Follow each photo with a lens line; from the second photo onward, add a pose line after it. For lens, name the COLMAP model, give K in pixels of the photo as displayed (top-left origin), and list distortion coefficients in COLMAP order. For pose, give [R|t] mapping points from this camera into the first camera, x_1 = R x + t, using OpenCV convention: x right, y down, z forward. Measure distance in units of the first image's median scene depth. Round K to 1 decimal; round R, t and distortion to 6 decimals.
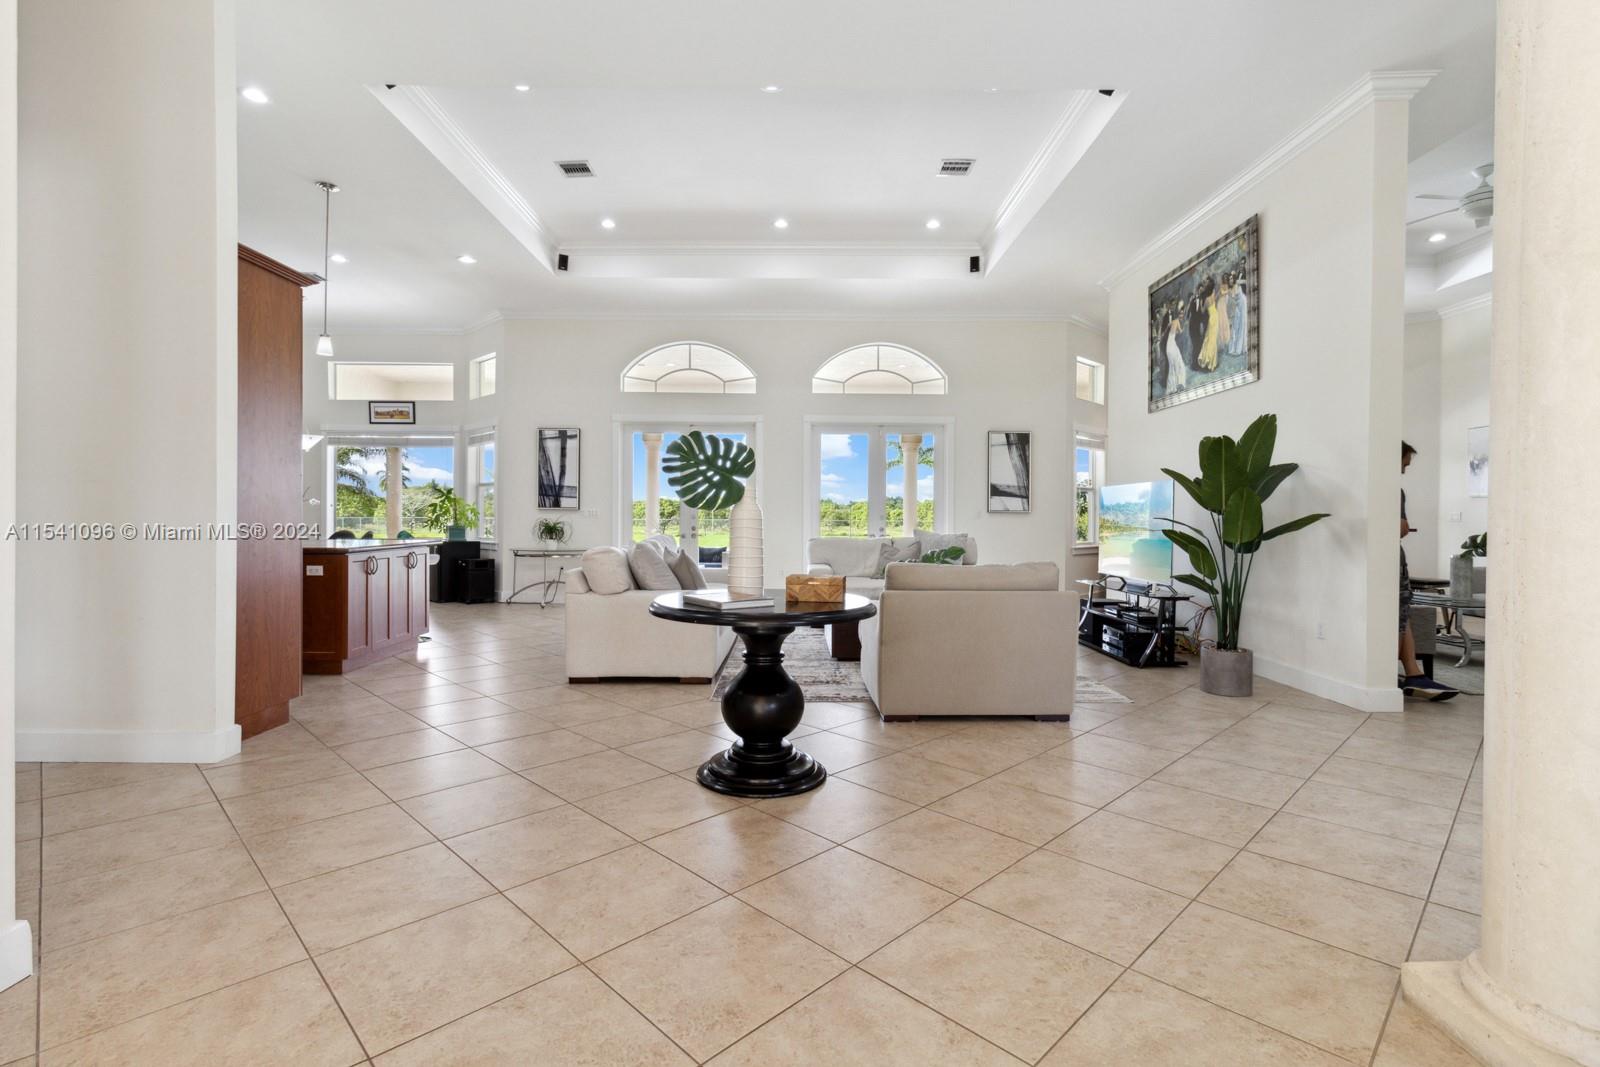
lens RADIAL K [[751.8, 0, 795.0], [0, 751.8, 523.4], [0, 0, 1]] dist [0.001062, 0.000086]
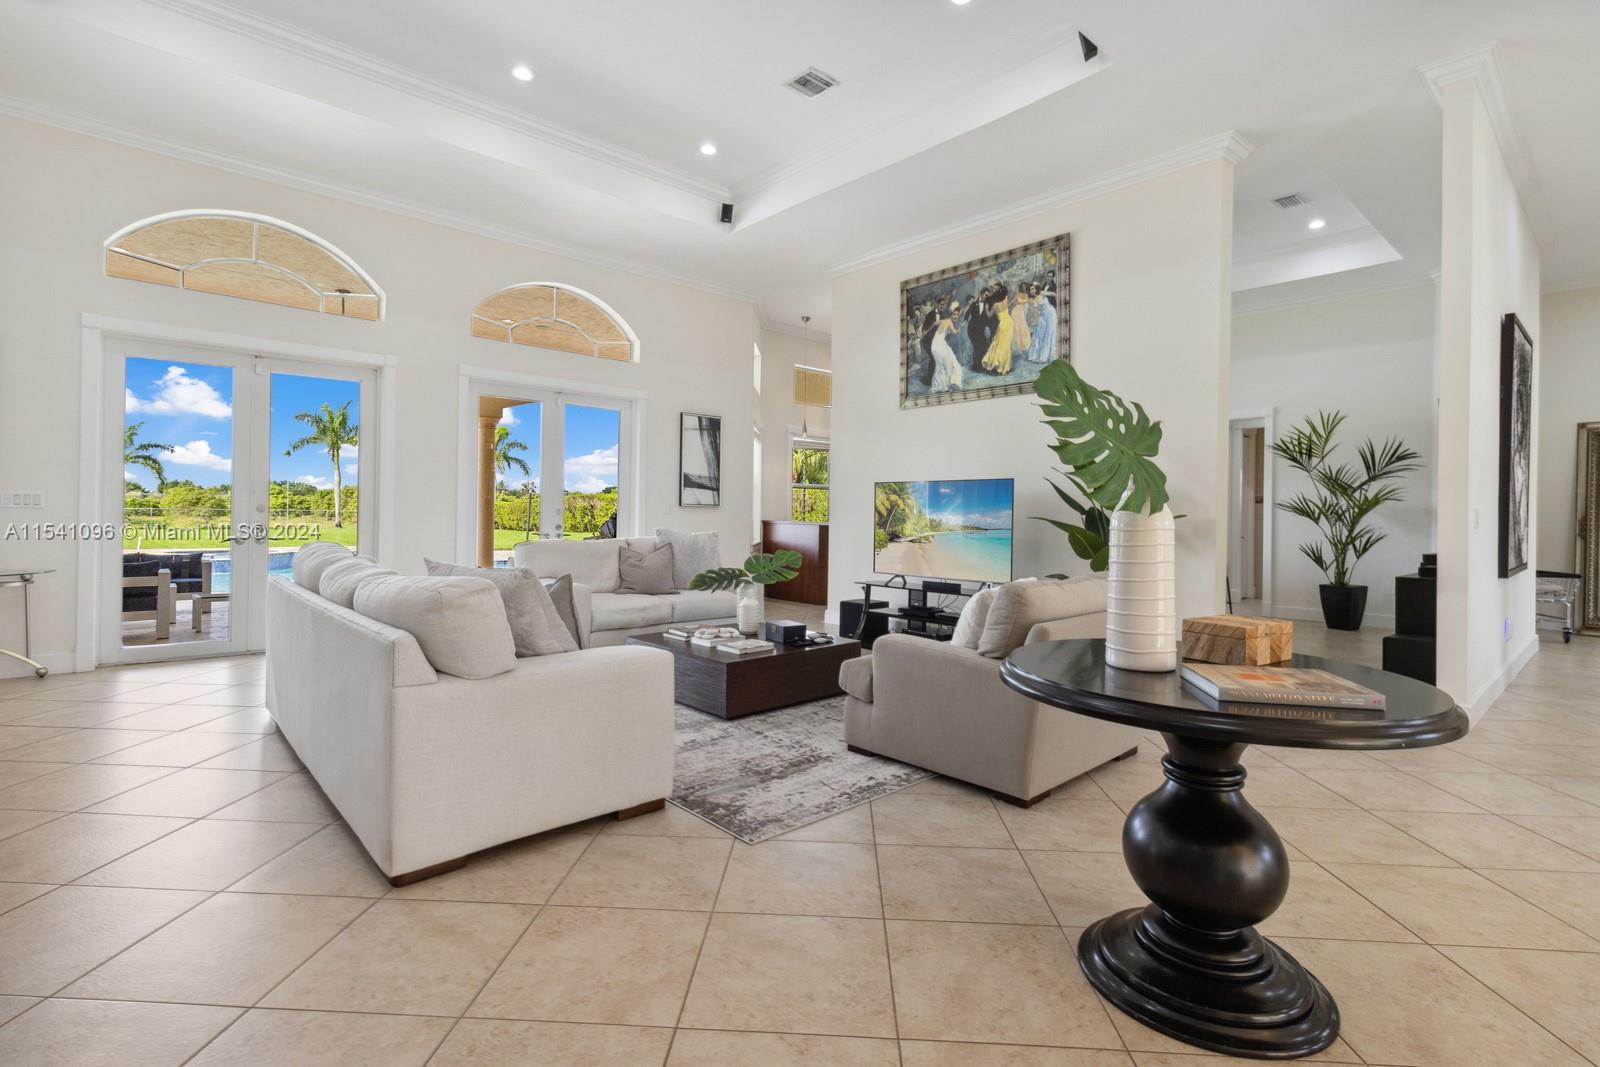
lens RADIAL K [[749.7, 0, 791.5], [0, 749.7, 511.0], [0, 0, 1]] dist [0.002099, 0.000058]
pose [[0.742235, 0.005151, 0.670120, -0.317117], [-0.003384, 0.999987, -0.003938, -0.008145], [-0.670131, 0.000655, 0.742242, 0.382179]]
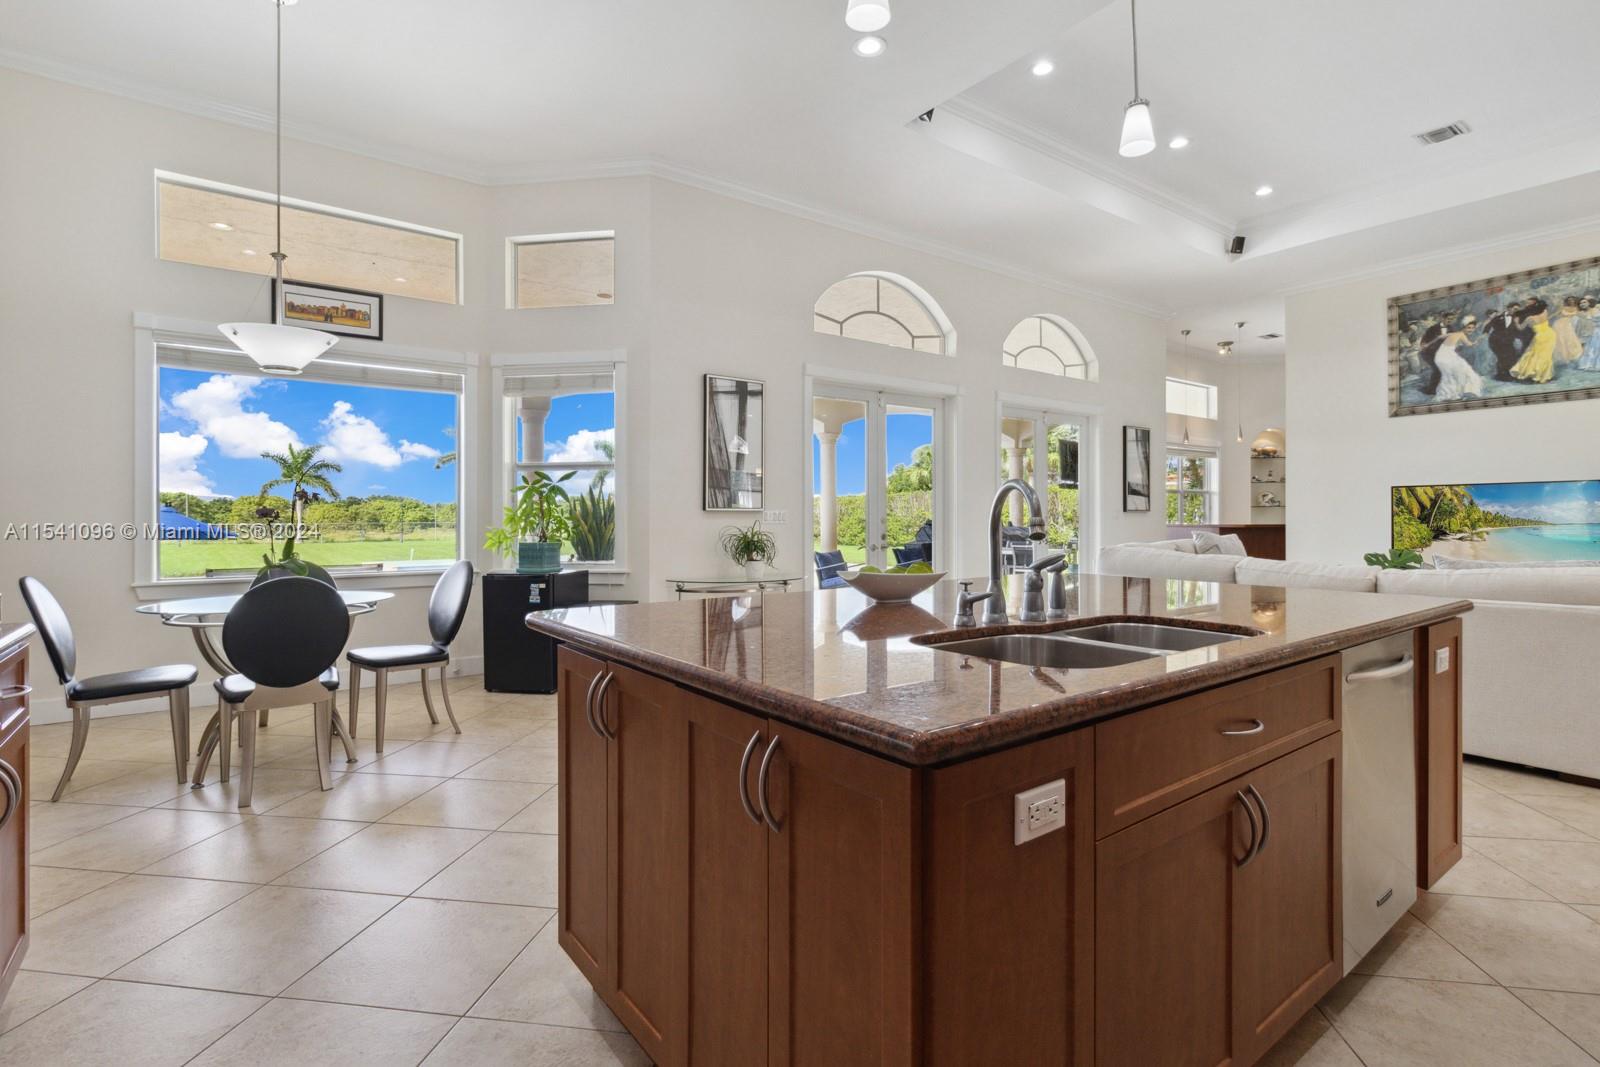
lens RADIAL K [[758.7, 0, 795.8], [0, 758.7, 518.3], [0, 0, 1]] dist [0.004828, -0.000606]
pose [[0.805398, -0.011001, 0.592633, -0.896254], [0.014930, 0.999887, -0.001728, -0.015347], [-0.592547, 0.010240, 0.805471, 0.668956]]
